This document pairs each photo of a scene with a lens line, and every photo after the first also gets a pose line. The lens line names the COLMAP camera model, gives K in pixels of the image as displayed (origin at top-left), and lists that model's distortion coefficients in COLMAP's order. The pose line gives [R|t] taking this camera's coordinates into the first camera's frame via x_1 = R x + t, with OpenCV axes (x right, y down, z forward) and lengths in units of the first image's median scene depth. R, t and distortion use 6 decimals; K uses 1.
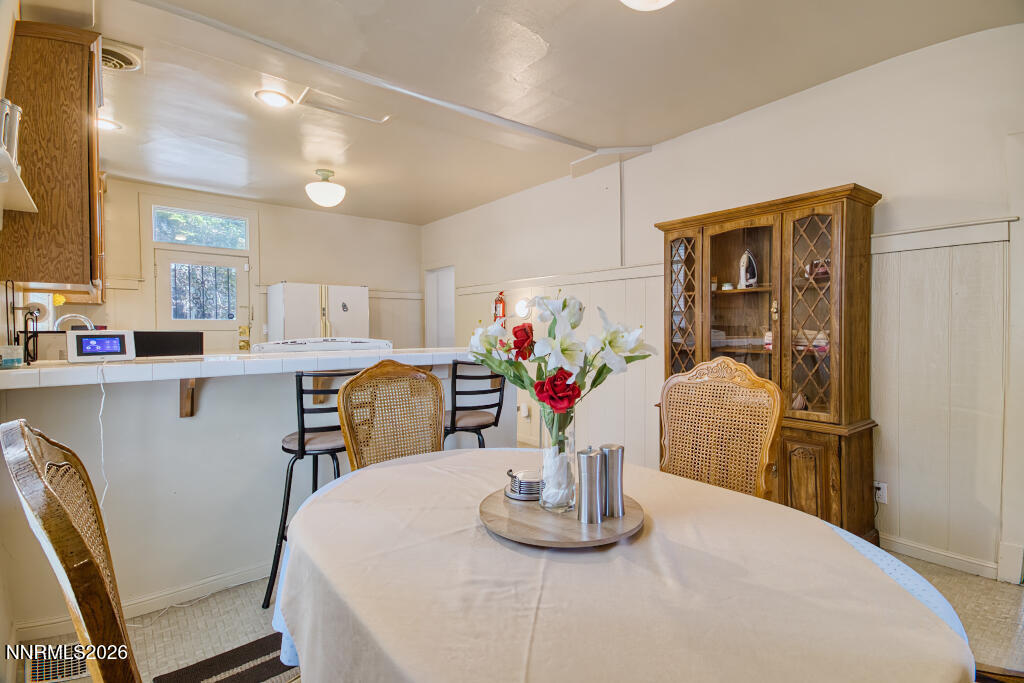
lens RADIAL K [[491.5, 0, 512.9], [0, 491.5, 339.2], [0, 0, 1]] dist [0.045008, -0.008222]
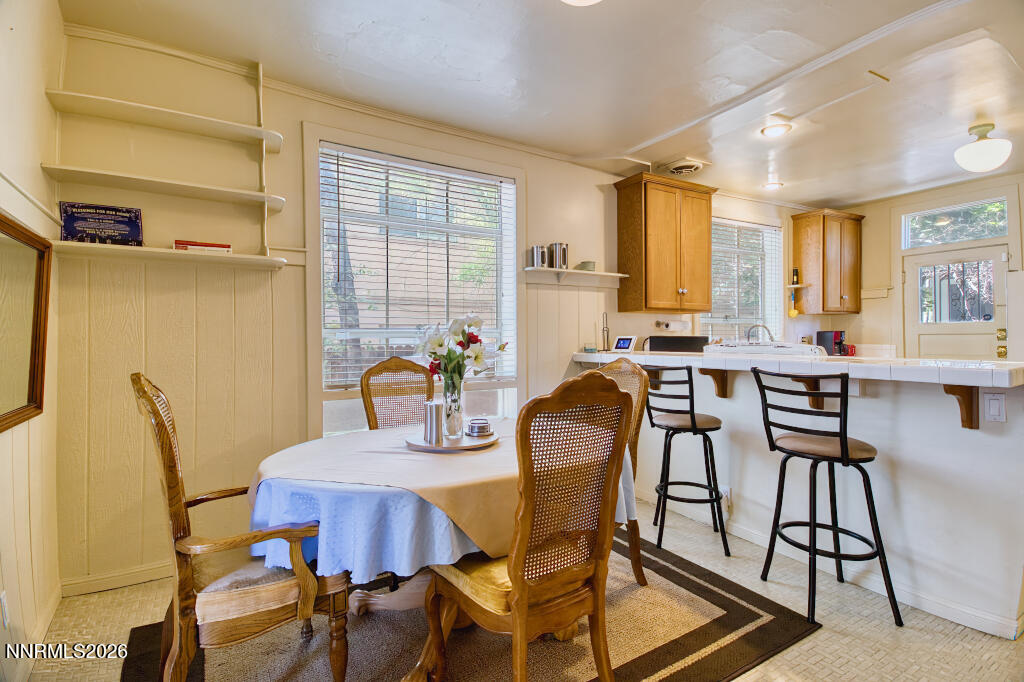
lens RADIAL K [[491.5, 0, 515.3], [0, 491.5, 337.0], [0, 0, 1]] dist [0.045008, -0.008222]
pose [[-0.130742, 0.002605, -0.991413, 0.498169], [-0.012395, 0.999914, 0.004262, -0.007736], [0.991339, 0.012846, -0.130699, 0.391372]]
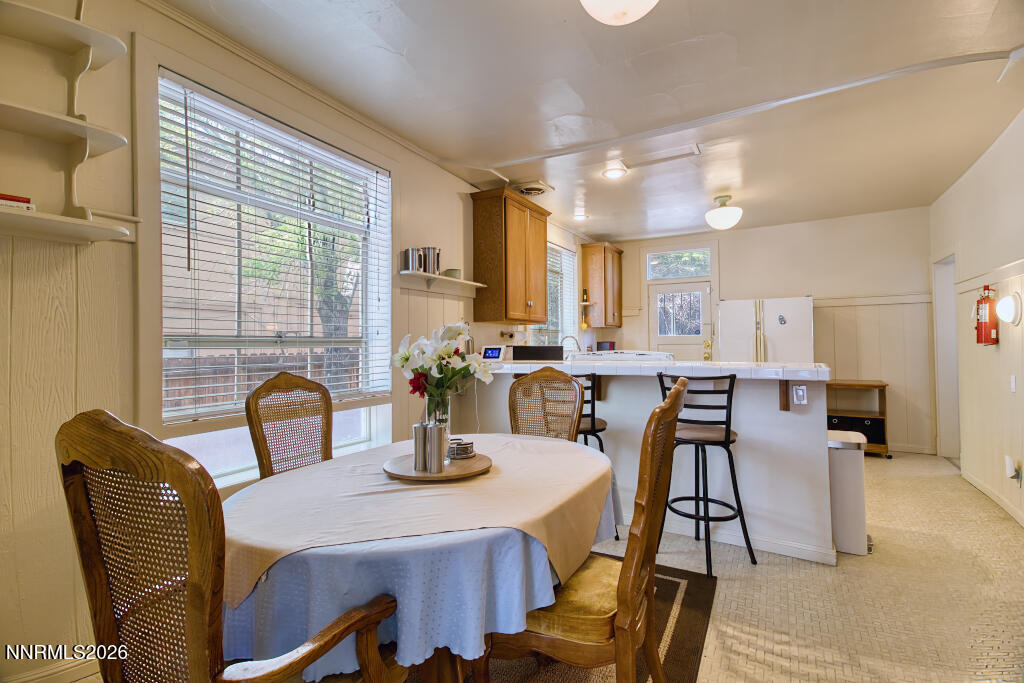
lens RADIAL K [[491.5, 0, 519.9], [0, 491.5, 339.2], [0, 0, 1]] dist [0.045008, -0.008222]
pose [[0.392650, -0.010926, -0.919623, 0.440576], [-0.012085, 0.999782, -0.017038, -0.005012], [0.919608, 0.017804, 0.392433, 0.173099]]
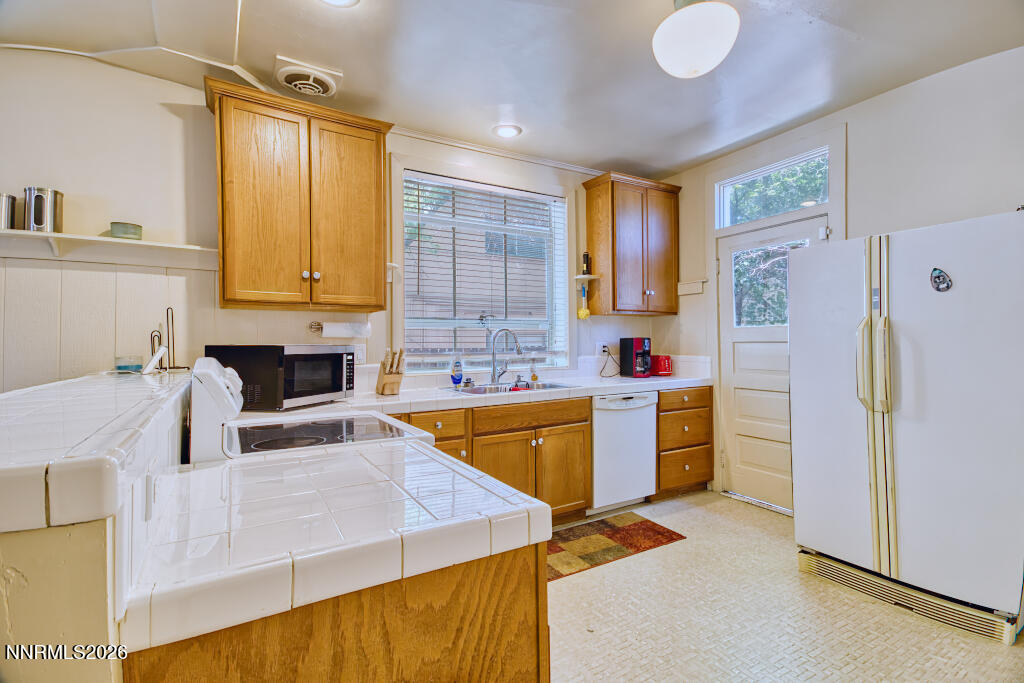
lens RADIAL K [[491.5, 0, 511.5], [0, 491.5, 339.8], [0, 0, 1]] dist [0.045008, -0.008222]
pose [[-0.120728, -0.004298, -0.992676, 0.102525], [-0.012892, 0.999913, -0.002762, -0.017385], [0.992602, 0.012464, -0.120773, 0.890768]]
